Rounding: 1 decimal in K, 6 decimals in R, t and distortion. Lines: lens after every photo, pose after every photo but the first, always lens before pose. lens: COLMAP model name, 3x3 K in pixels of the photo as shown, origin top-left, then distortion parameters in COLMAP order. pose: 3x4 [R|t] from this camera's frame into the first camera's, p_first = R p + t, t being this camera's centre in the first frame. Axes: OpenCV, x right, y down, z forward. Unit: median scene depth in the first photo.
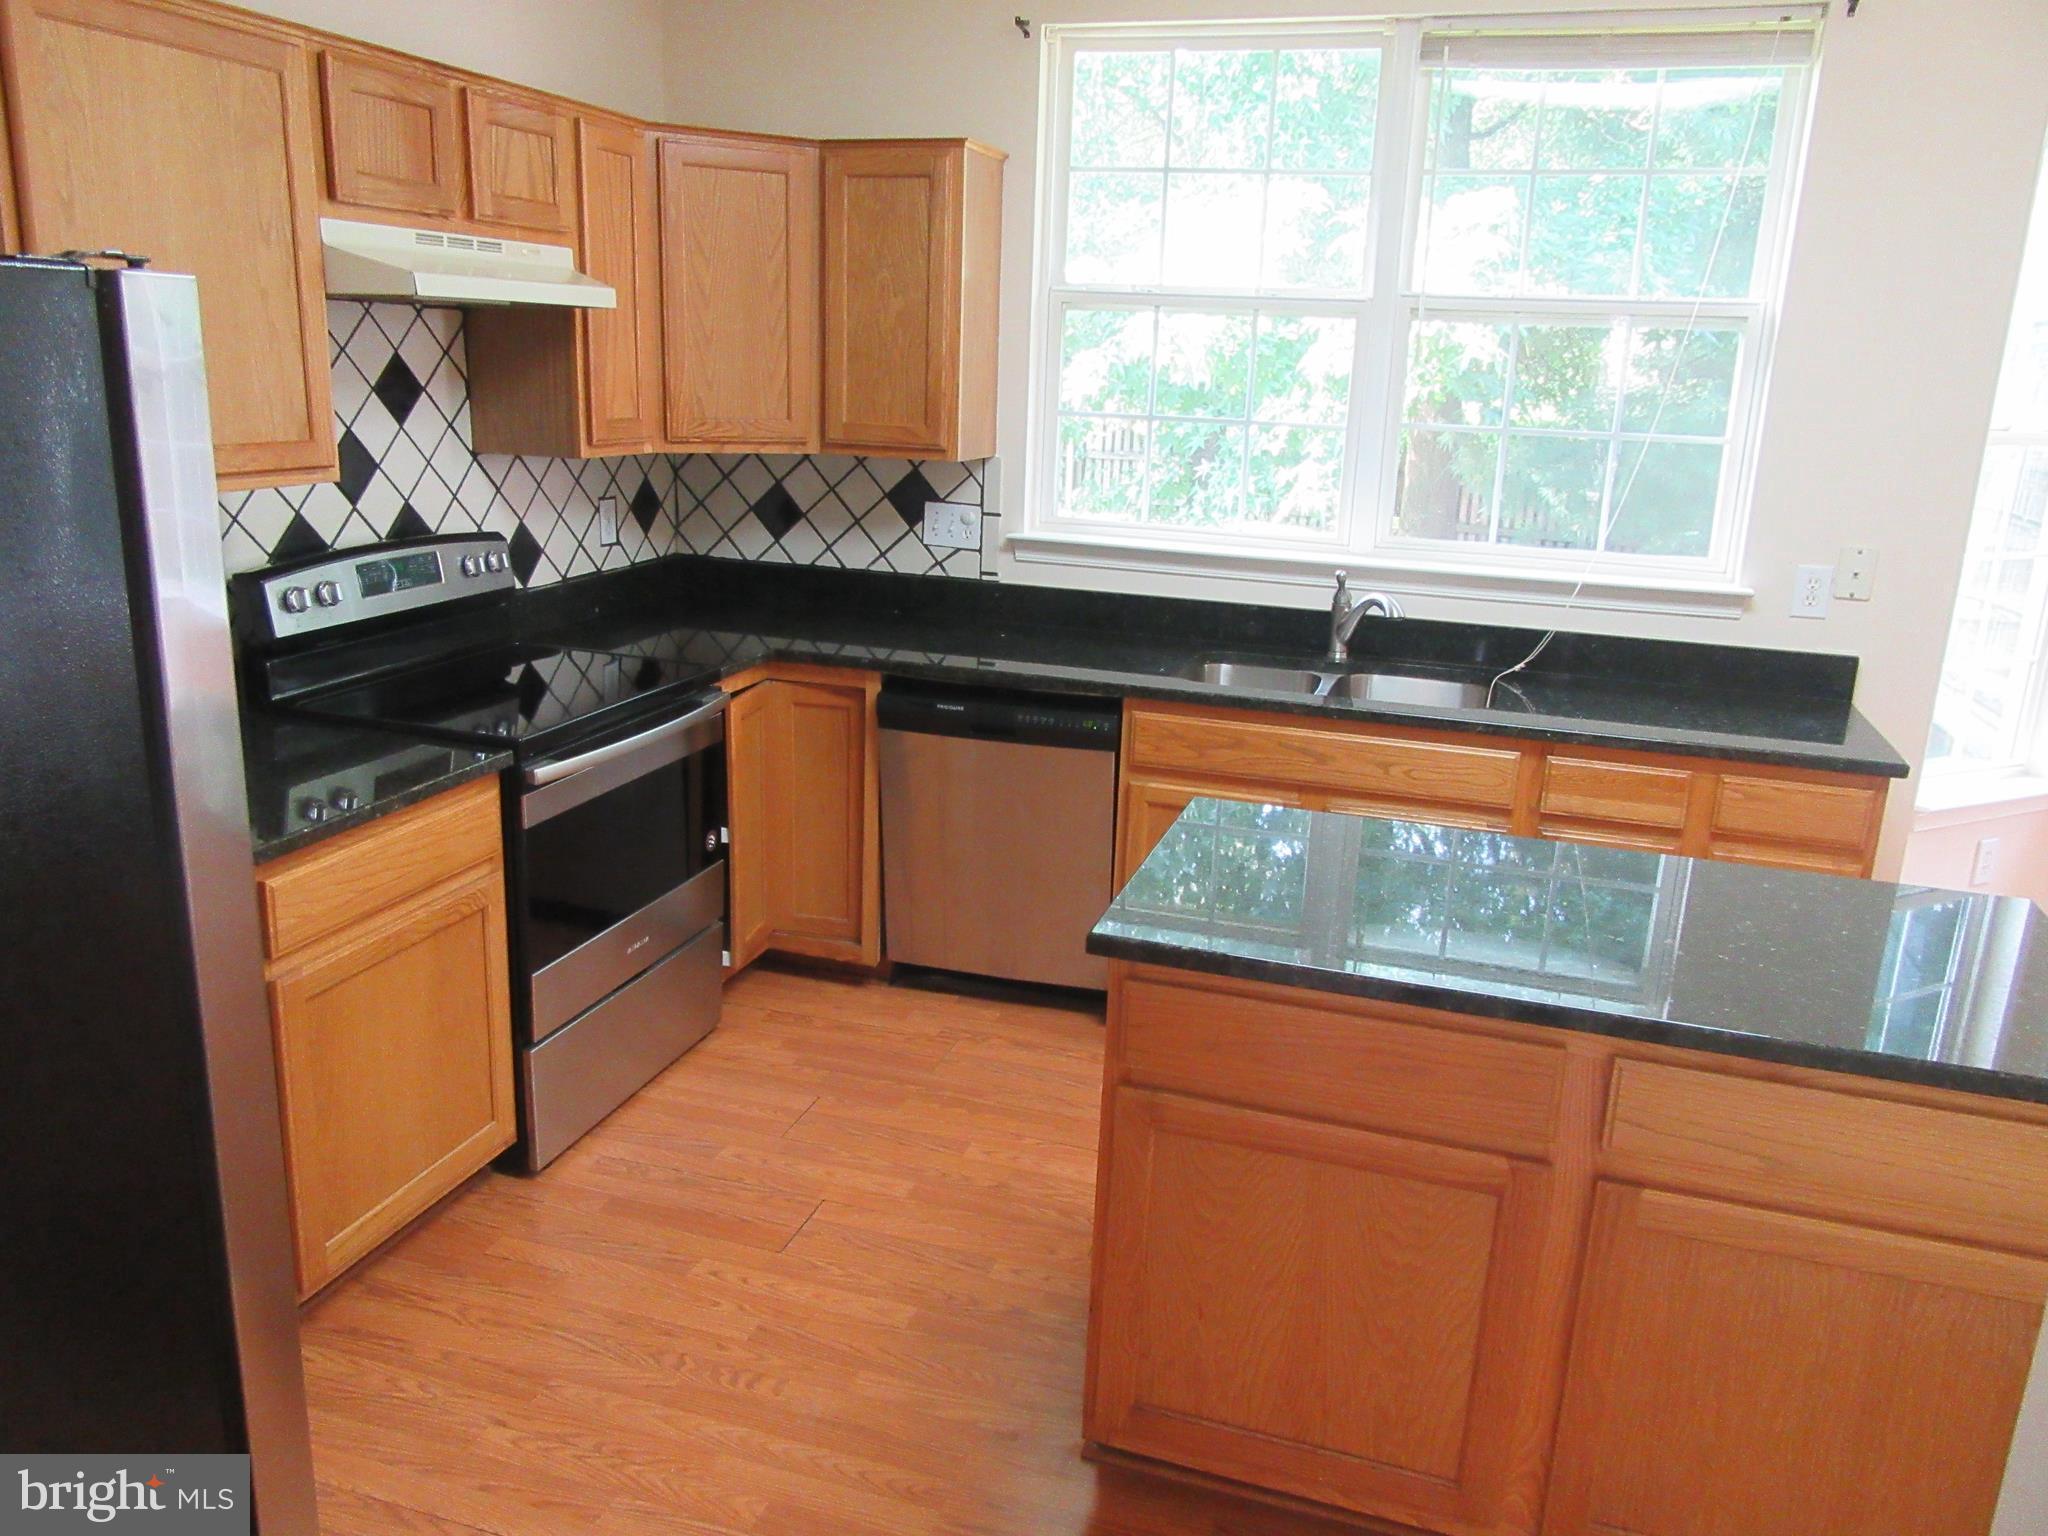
lens RADIAL K [[1538.7, 0, 1019.0], [0, 1538.7, 769.0], [0, 0, 1]] dist [0.002727, 0.003152]
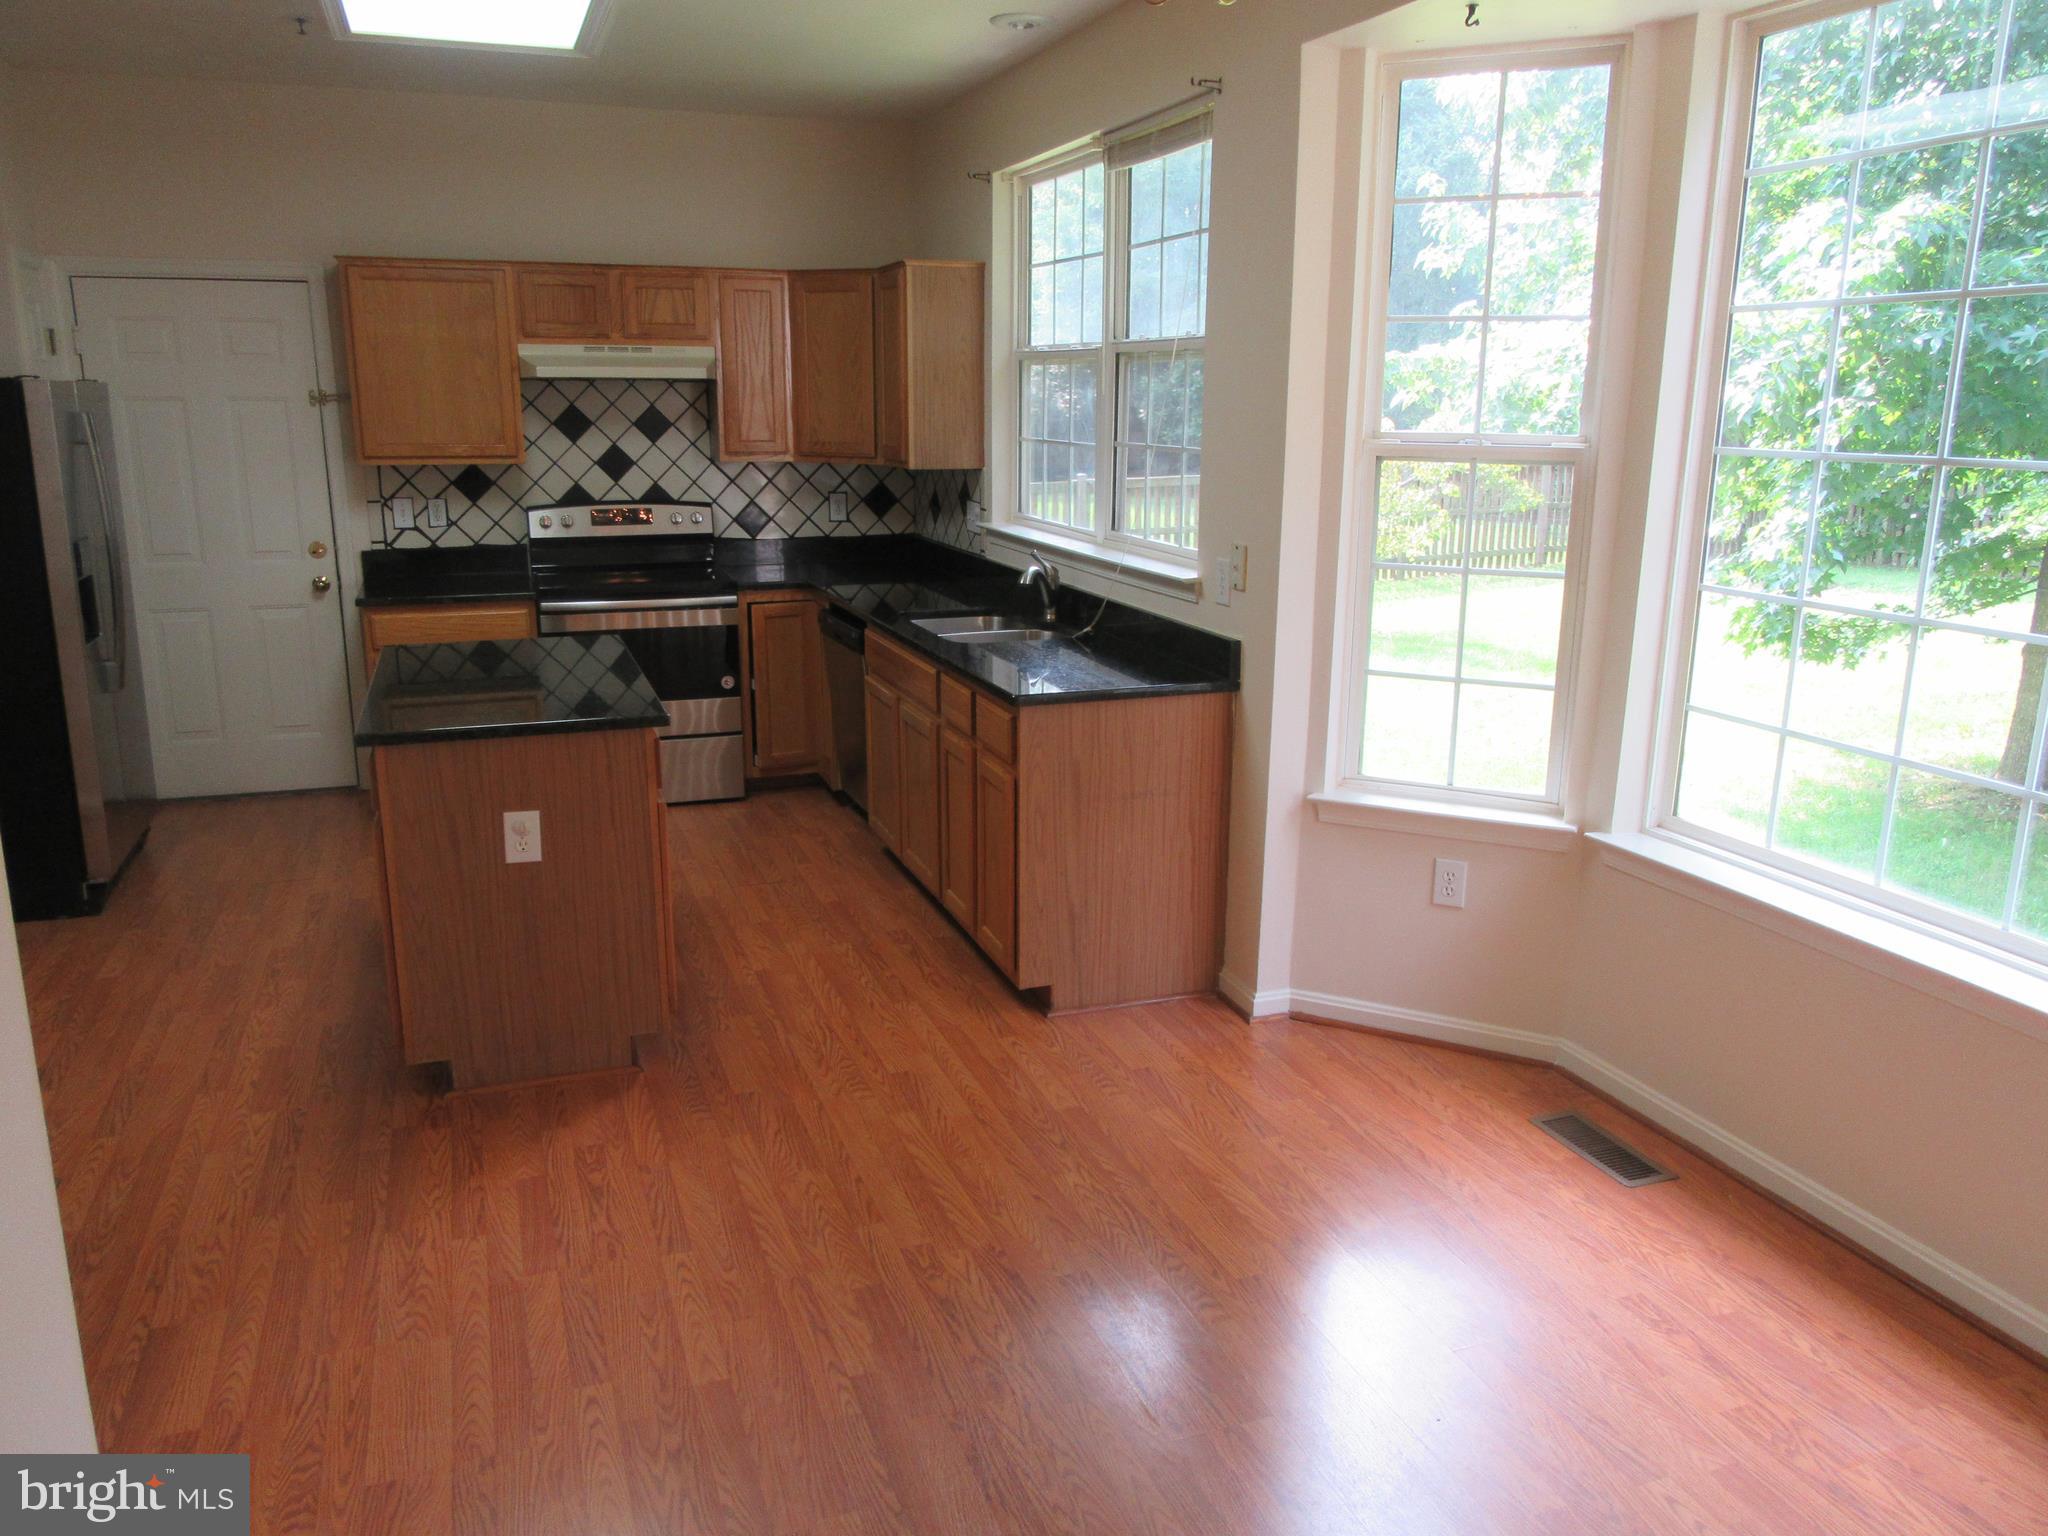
lens RADIAL K [[1538.7, 0, 1031.2], [0, 1538.7, 760.5], [0, 0, 1]] dist [0.002727, 0.003152]
pose [[0.611855, 0.154067, -0.775820, 1.387957], [-0.194316, 0.980066, 0.041379, -0.004682], [0.766730, 0.125436, 0.629596, 0.191661]]
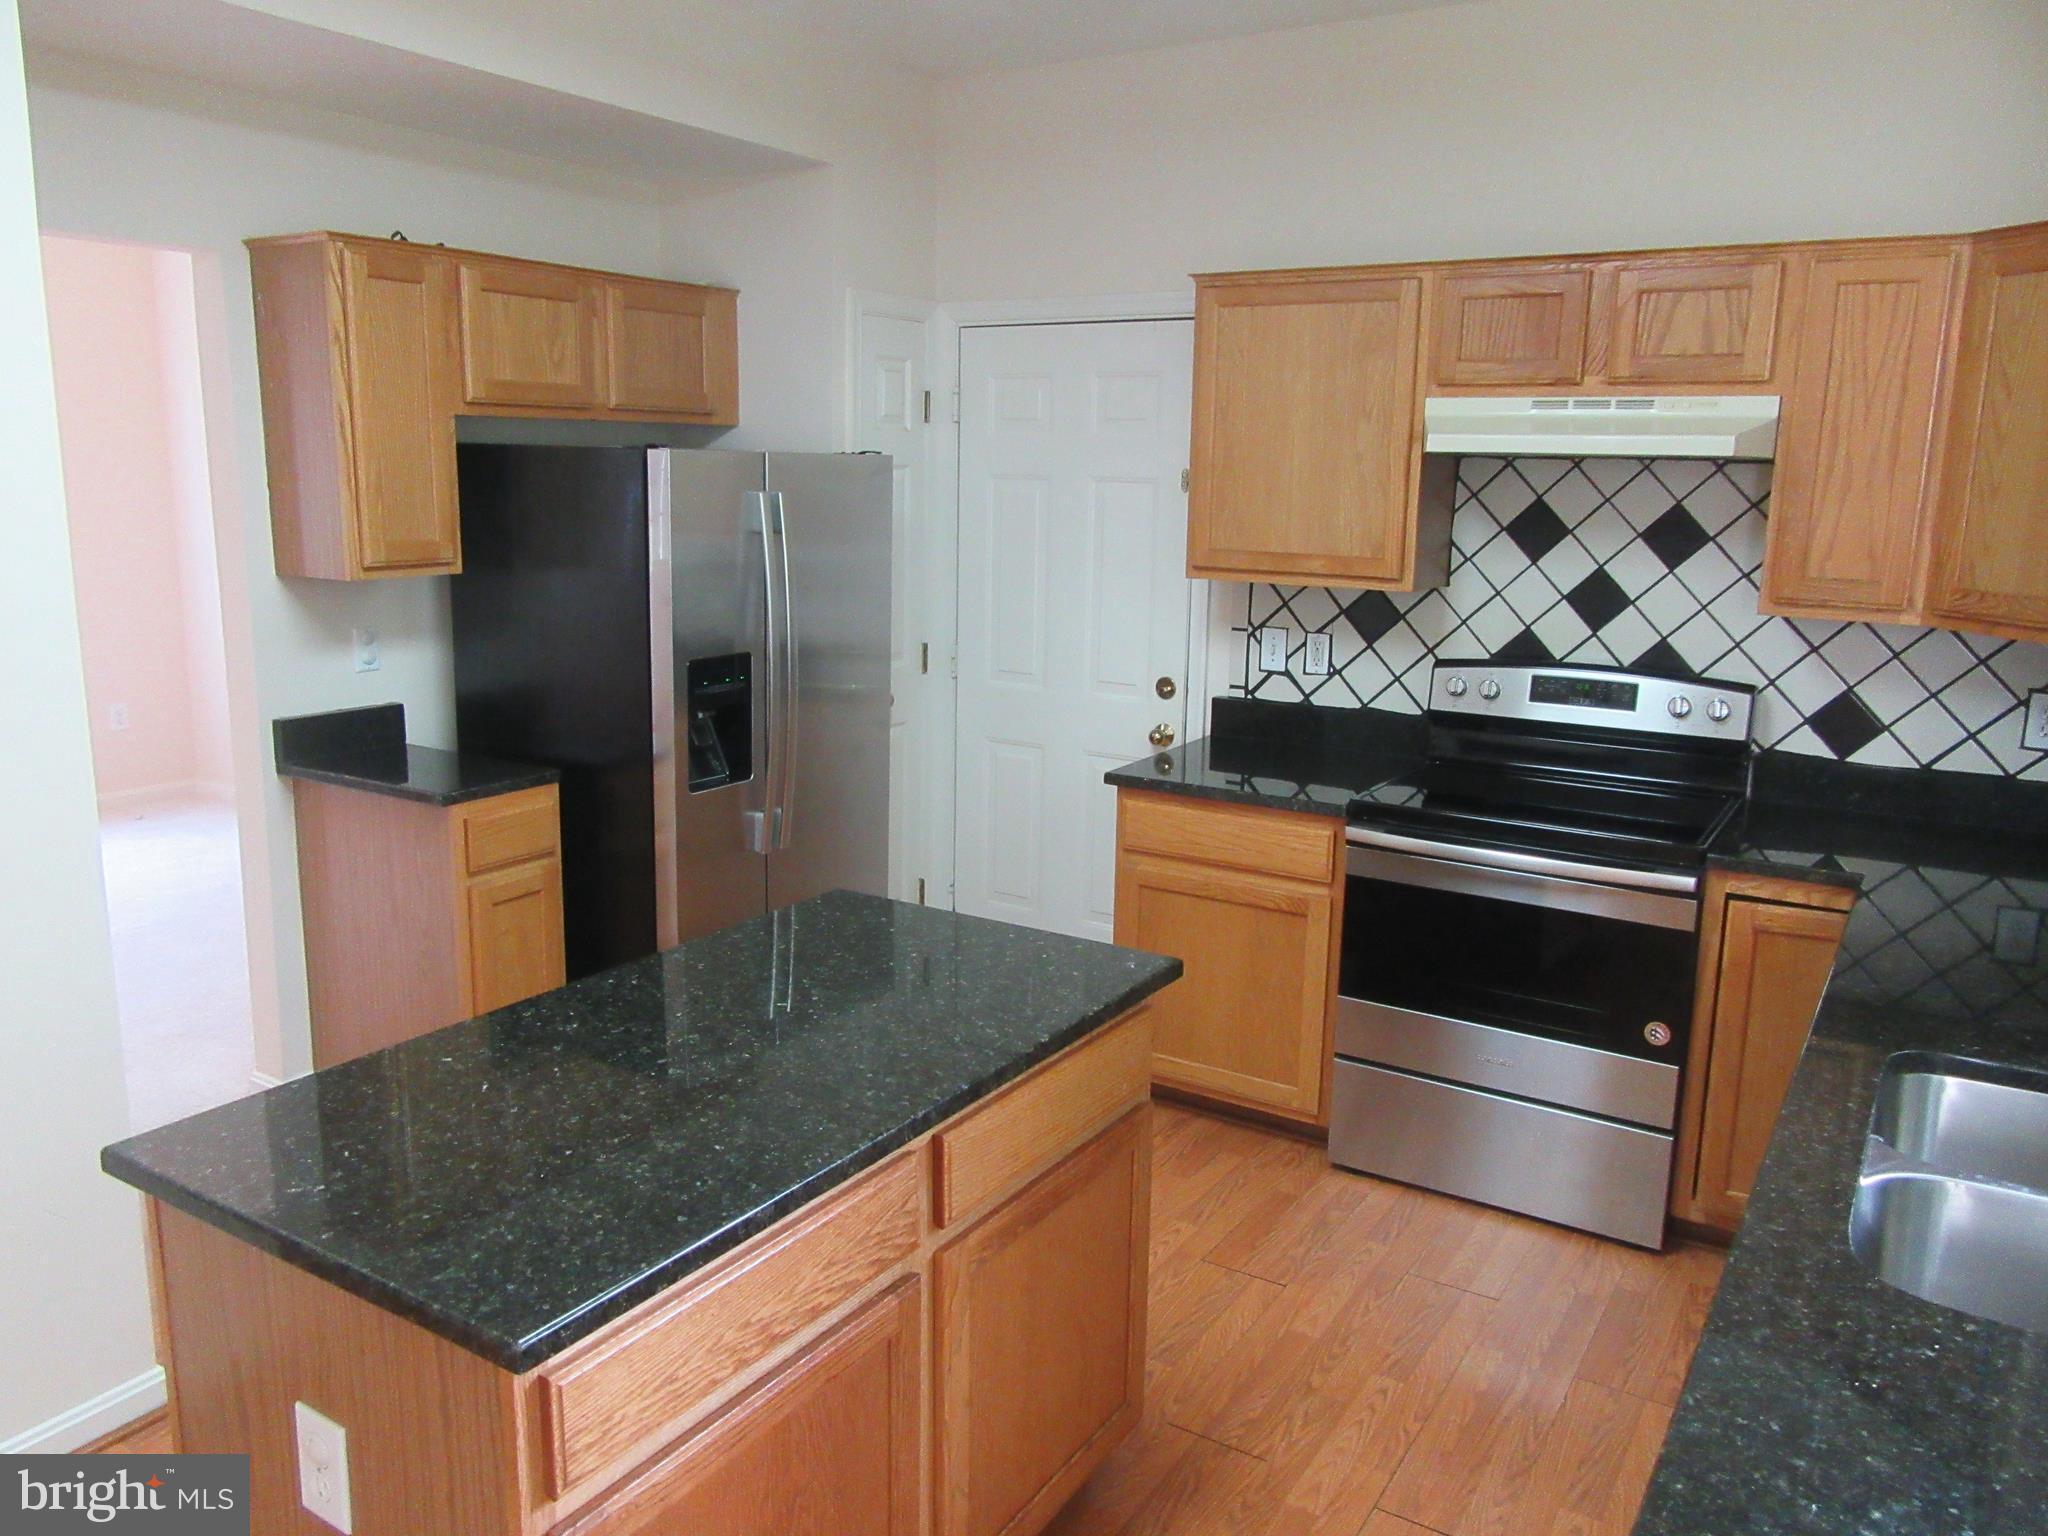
lens RADIAL K [[1538.7, 0, 1023.5], [0, 1538.7, 771.4], [0, 0, 1]] dist [0.002727, 0.003152]
pose [[-0.248783, 0.157508, -0.955666, 0.741890], [-0.281815, 0.932227, 0.227008, -0.200091], [0.926654, 0.325797, -0.187534, 0.794711]]
